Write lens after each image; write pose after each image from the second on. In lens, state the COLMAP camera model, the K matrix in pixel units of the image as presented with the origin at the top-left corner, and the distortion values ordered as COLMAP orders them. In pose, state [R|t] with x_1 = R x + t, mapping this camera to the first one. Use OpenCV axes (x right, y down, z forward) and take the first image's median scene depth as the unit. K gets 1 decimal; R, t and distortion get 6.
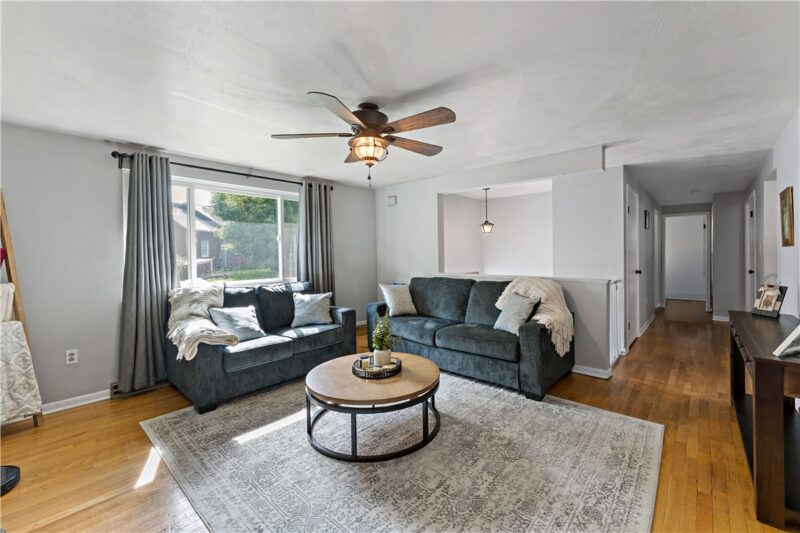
lens RADIAL K [[328.2, 0, 403.4], [0, 328.2, 249.8], [0, 0, 1]] dist [-0.000337, 0.000263]
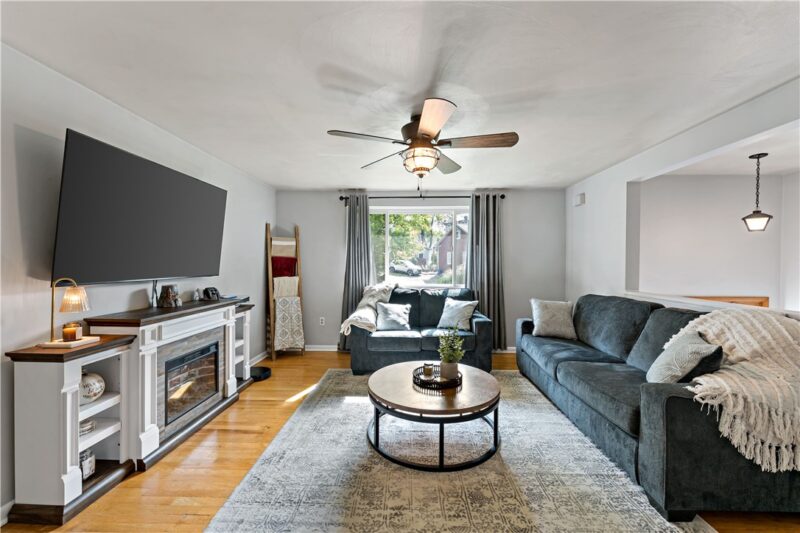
lens RADIAL K [[328.2, 0, 448.2], [0, 328.2, 263.8], [0, 0, 1]] dist [-0.000337, 0.000263]
pose [[0.649796, 0.013638, -0.759987, 0.591596], [-0.001213, 0.999856, 0.016906, -0.002975], [0.760108, -0.010064, 0.649719, 0.325686]]
